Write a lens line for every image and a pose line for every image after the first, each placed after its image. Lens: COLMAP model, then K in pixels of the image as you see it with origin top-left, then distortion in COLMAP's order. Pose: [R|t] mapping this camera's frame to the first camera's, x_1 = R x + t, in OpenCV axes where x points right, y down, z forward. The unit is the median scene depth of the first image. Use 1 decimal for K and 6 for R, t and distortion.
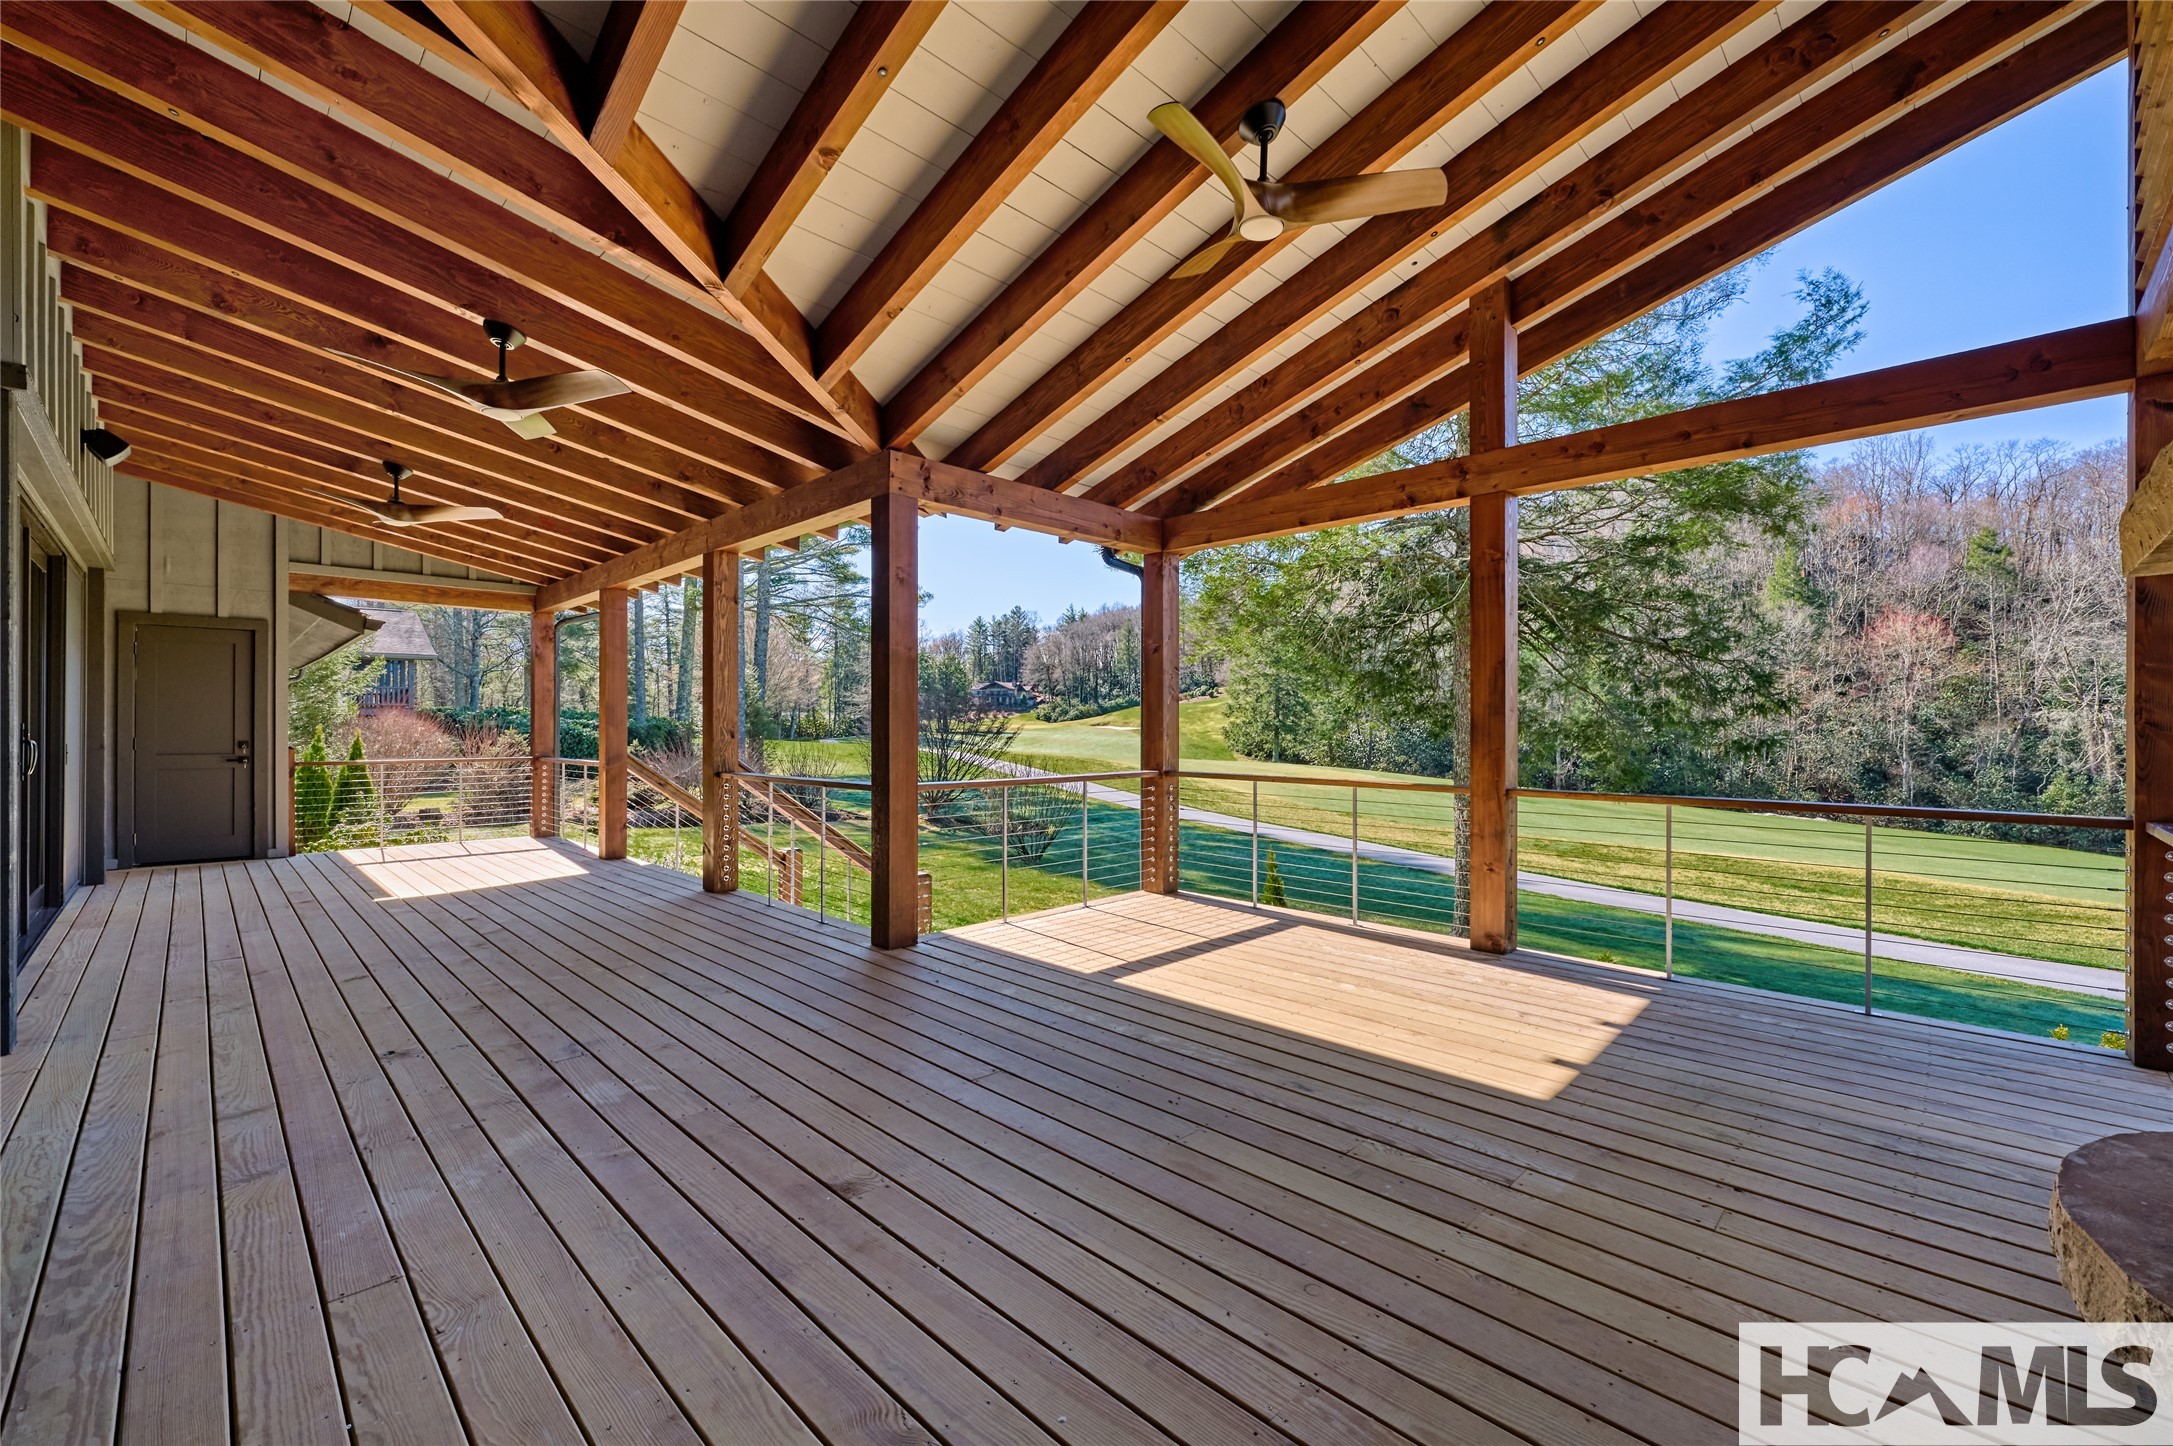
lens RADIAL K [[889.3, 0, 1084.6], [0, 889.3, 730.1], [0, 0, 1]] dist [-0.000636, -0.000024]
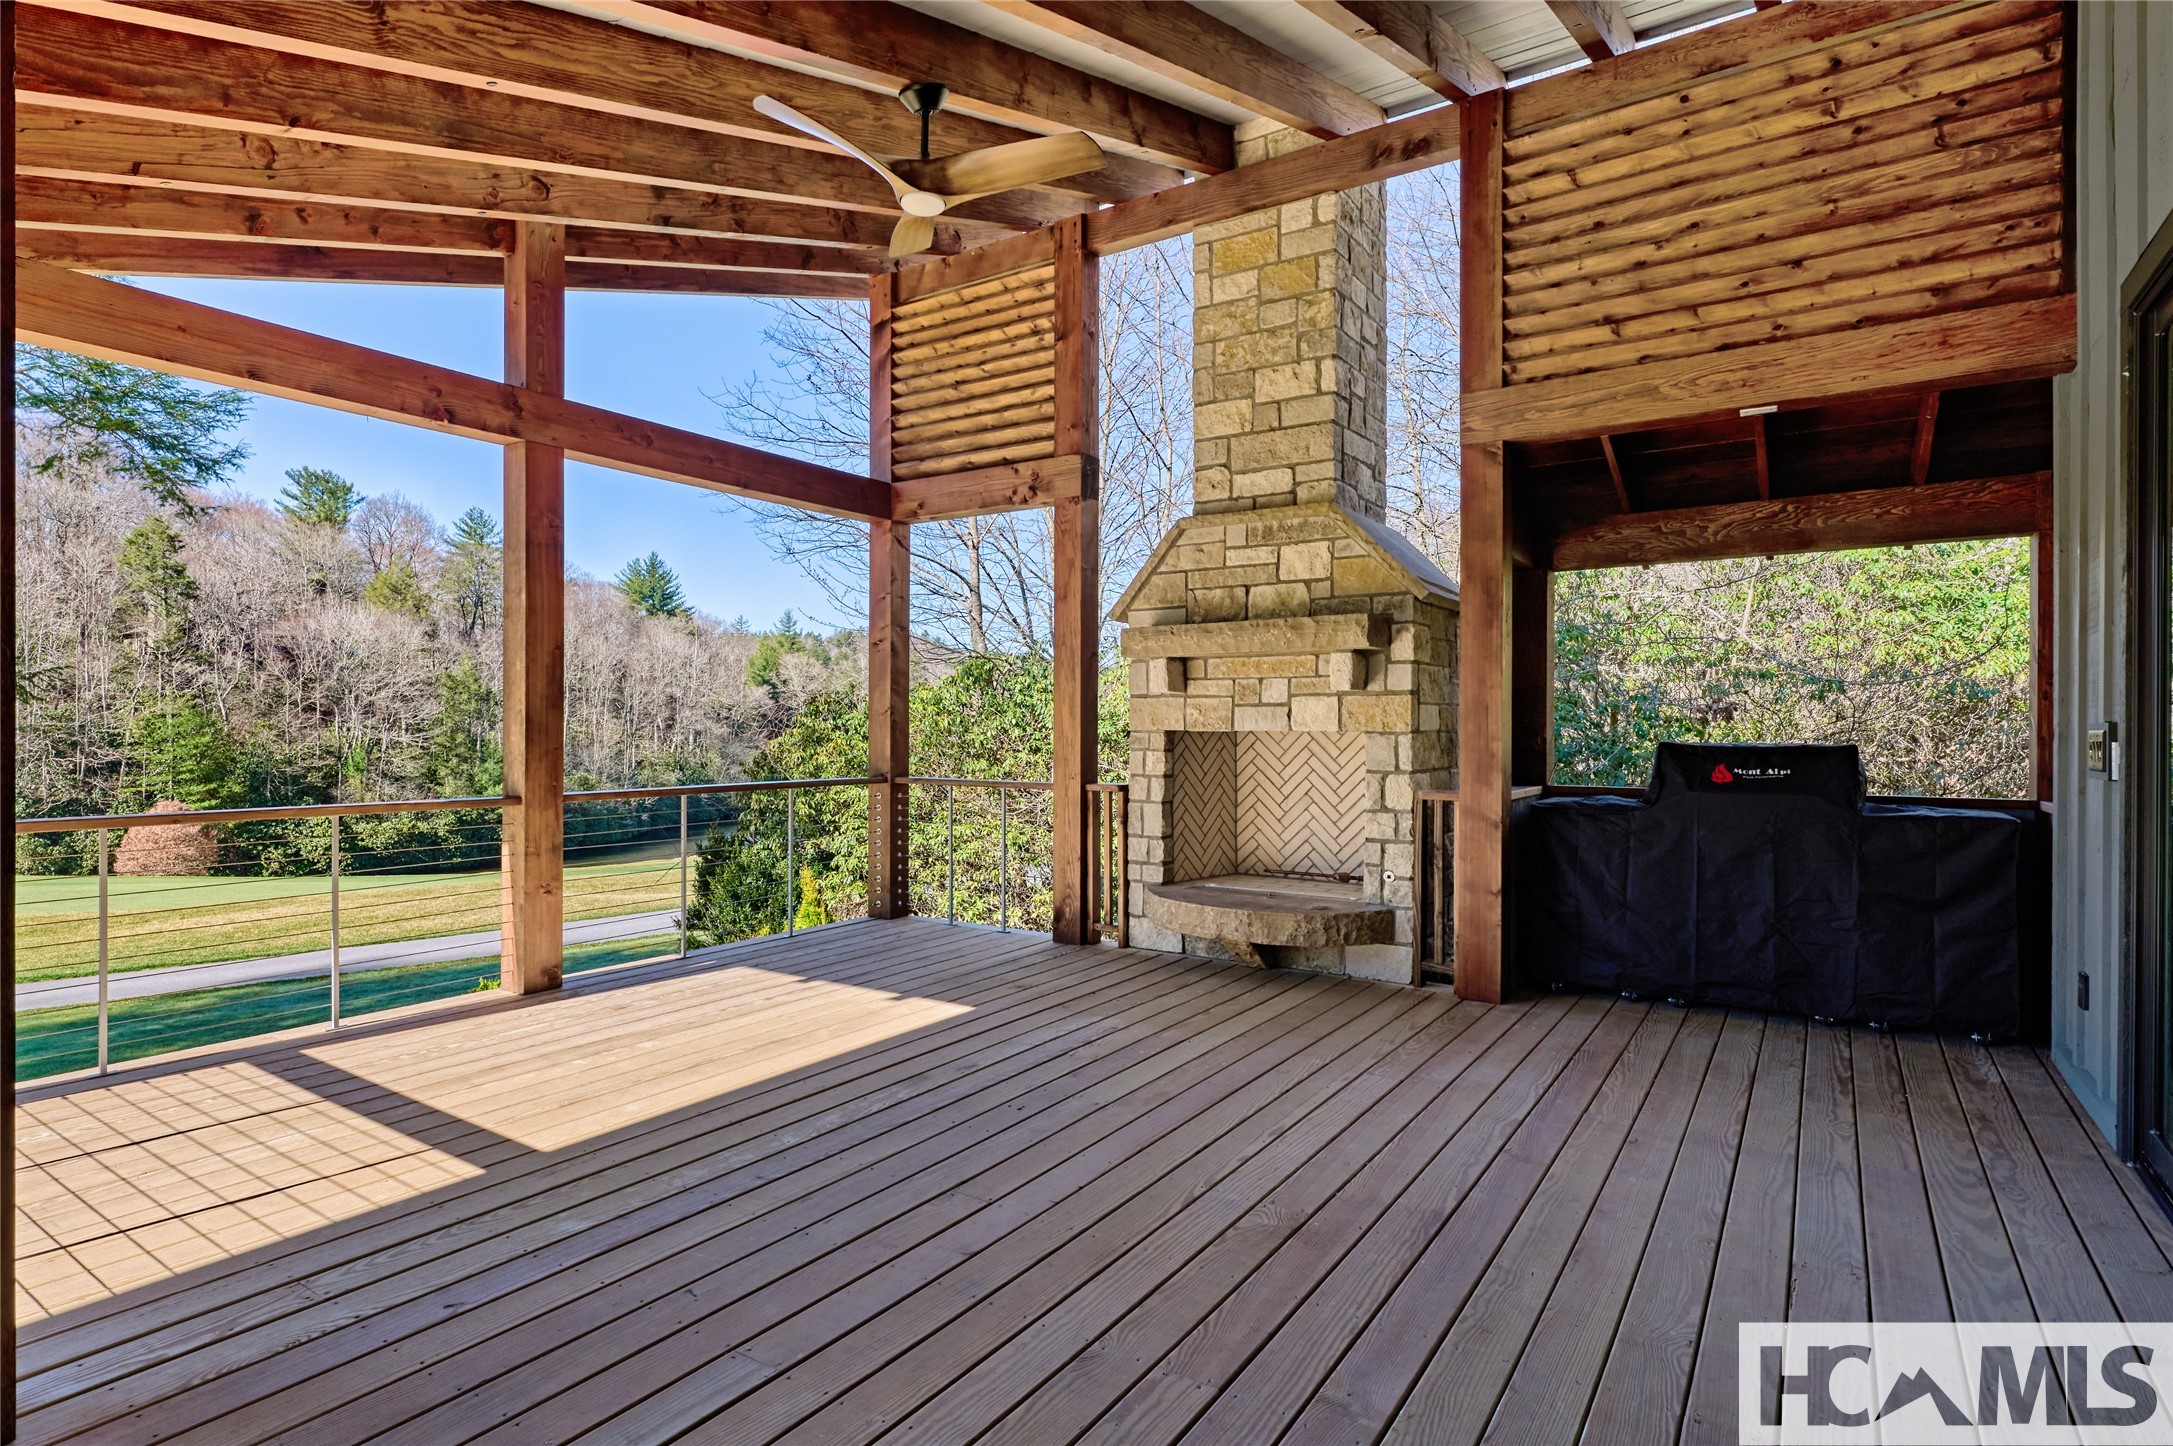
lens RADIAL K [[1100.9, 0, 1080.3], [0, 1100.9, 722.5], [0, 0, 1]] dist [-0.005101, 0.000462]
pose [[-0.185918, -0.001949, 0.982563, -0.801770], [0.001355, 0.999997, 0.002240, -0.006648], [-0.982564, 0.001748, -0.185915, 0.842930]]
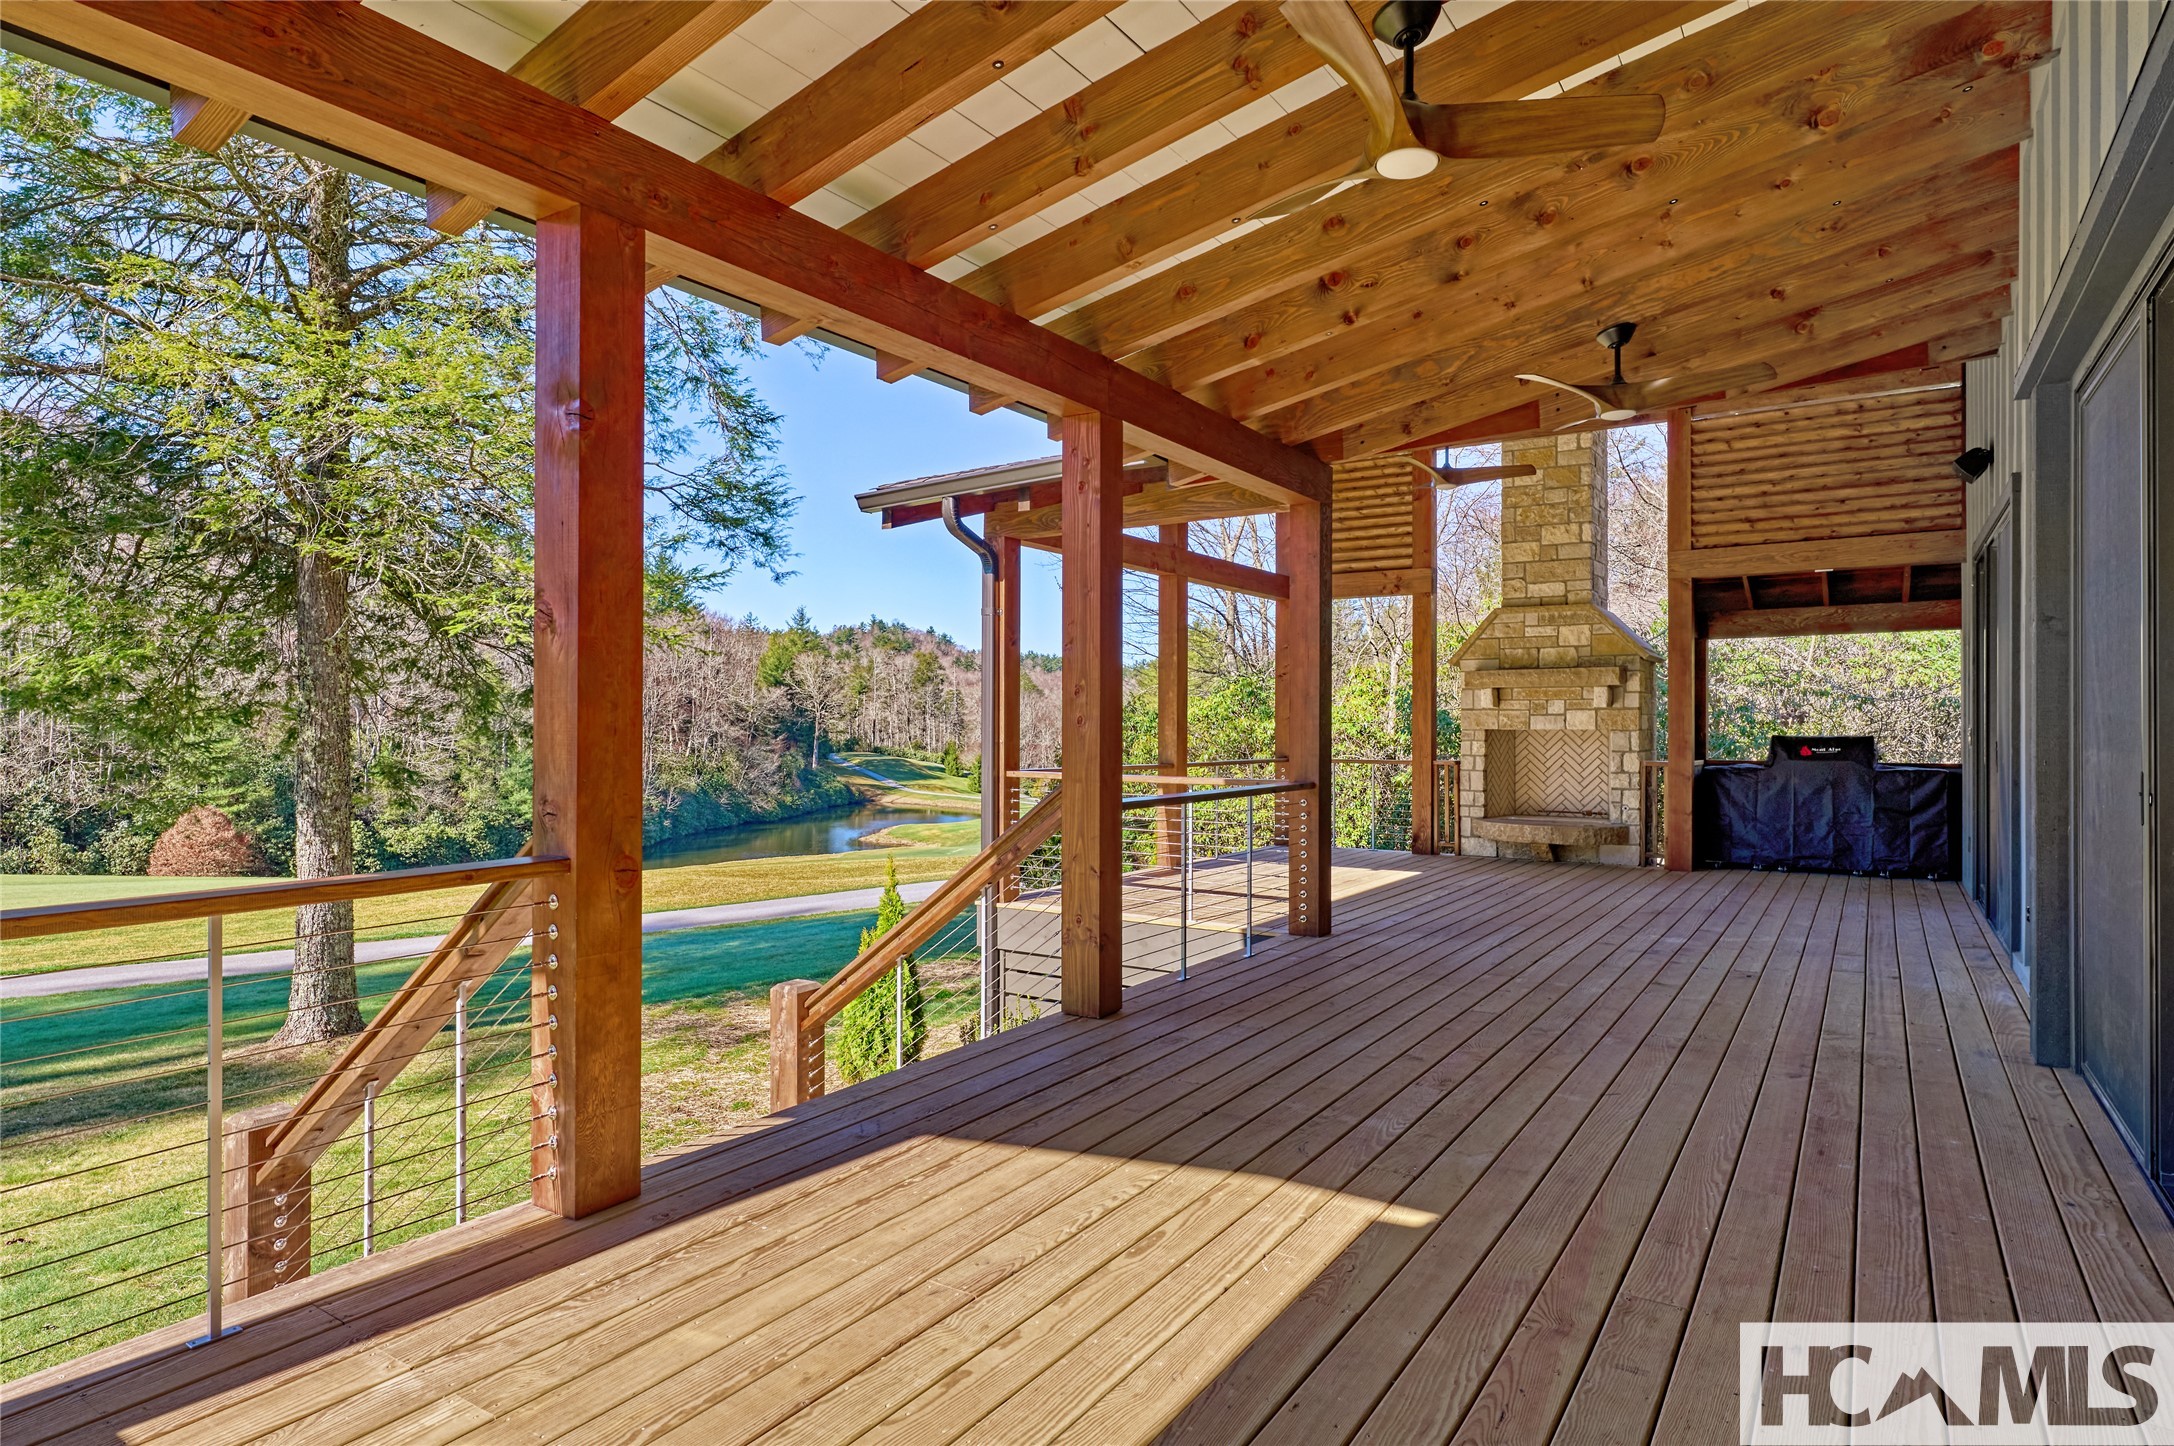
lens RADIAL K [[1173.8, 0, 1113.0], [0, 1173.8, 717.4], [0, 0, 1]] dist [-0.004856, -0.001841]
pose [[-0.203604, 0.004333, 0.979044, -0.840946], [0.001457, 0.999990, -0.004123, -0.006779], [-0.979052, 0.000587, -0.203608, 0.880190]]
